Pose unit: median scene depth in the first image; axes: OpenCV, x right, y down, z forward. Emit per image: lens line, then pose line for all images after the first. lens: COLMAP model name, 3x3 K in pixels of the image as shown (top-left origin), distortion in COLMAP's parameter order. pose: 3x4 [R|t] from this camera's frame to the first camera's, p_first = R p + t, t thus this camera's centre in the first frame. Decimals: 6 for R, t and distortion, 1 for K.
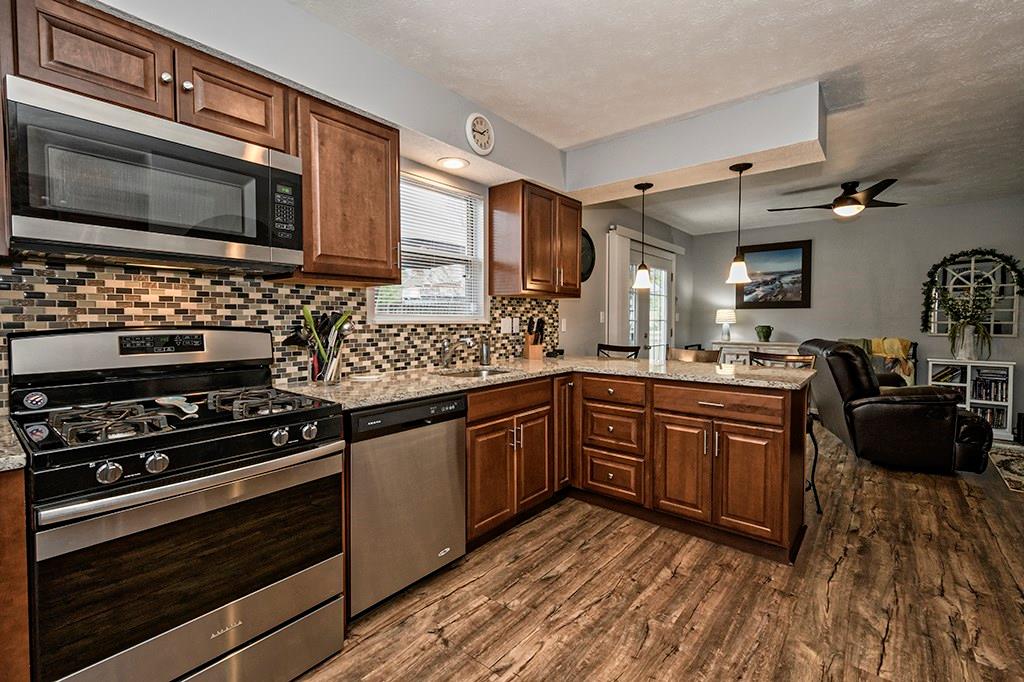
lens RADIAL K [[445.1, 0, 497.9], [0, 445.1, 344.1], [0, 0, 1]] dist [0.010228, -0.003223]
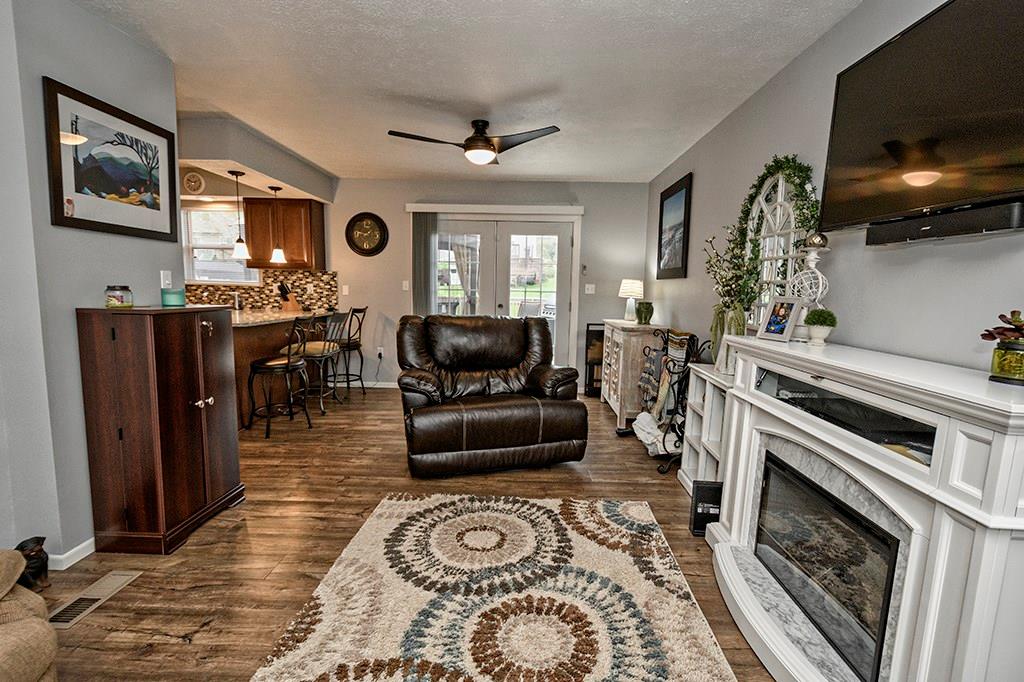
lens RADIAL K [[466.3, 0, 516.9], [0, 466.3, 344.0], [0, 0, 1]] dist [0.002495, -0.000499]
pose [[0.631177, 0.106665, -0.768270, 2.380054], [-0.066333, 0.994293, 0.083548, -0.051174], [0.772797, -0.001772, 0.634651, 0.781447]]
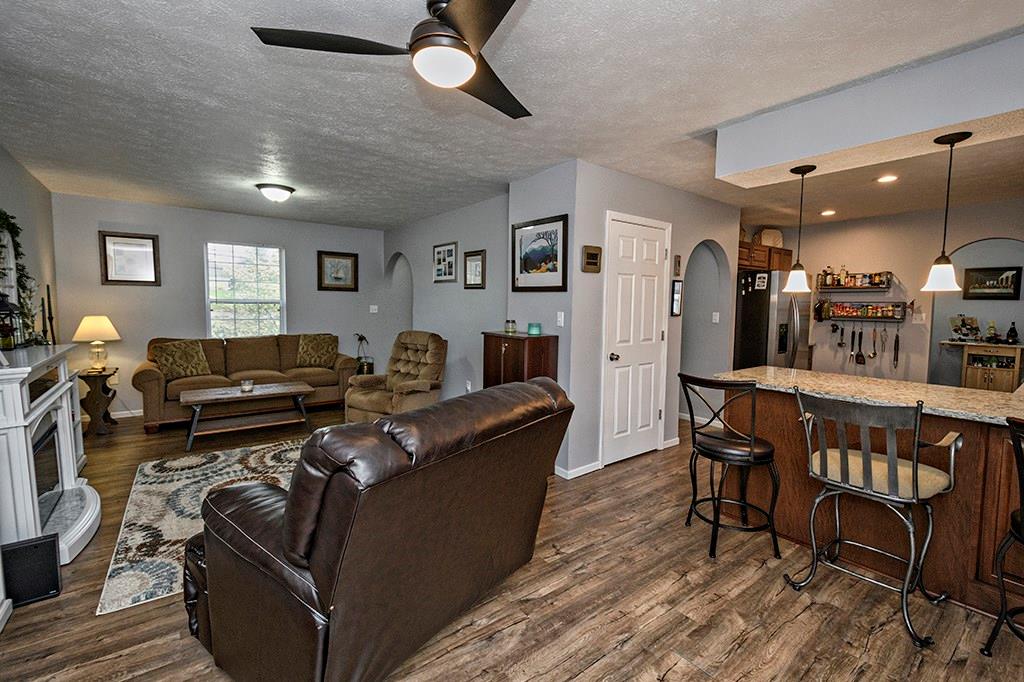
lens RADIAL K [[445.1, 0, 512.7], [0, 445.1, 334.2], [0, 0, 1]] dist [0.010228, -0.003223]
pose [[-0.979655, -0.026669, 0.198909, 1.006120], [-0.001546, 0.992104, 0.125405, -0.176090], [-0.200683, 0.122546, -0.971961, 2.184986]]
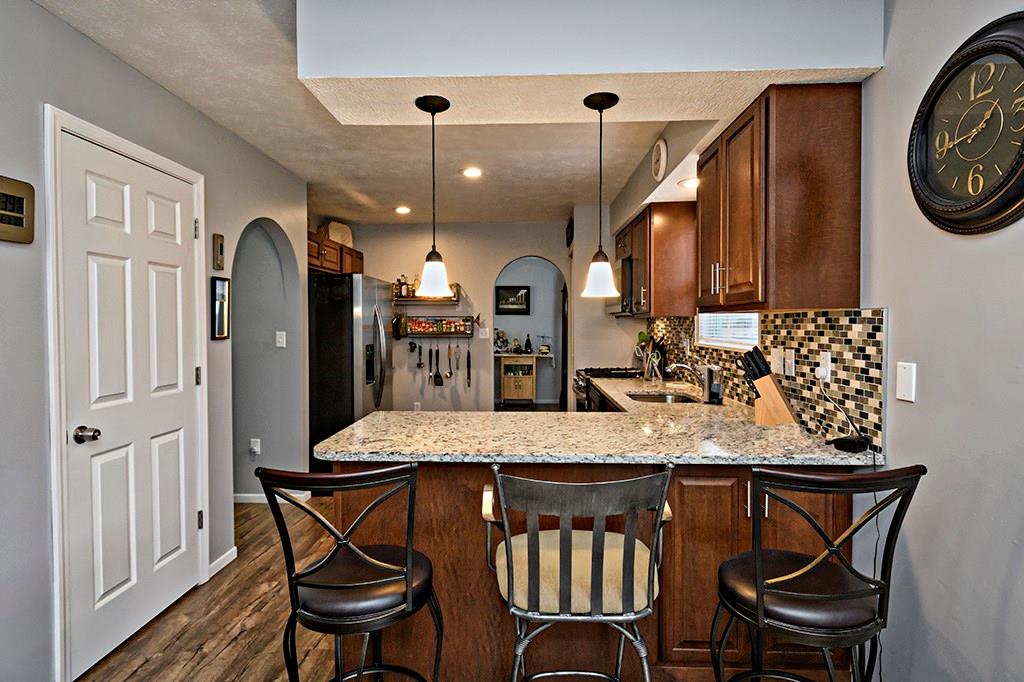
lens RADIAL K [[528.0, 0, 507.3], [0, 528.0, 337.6], [0, 0, 1]] dist [0.012575, -0.002346]
pose [[-0.782683, 0.014956, -0.622240, 0.969570], [-0.036394, 0.996901, 0.069739, -0.141737], [0.621355, 0.077230, -0.779714, 1.717184]]
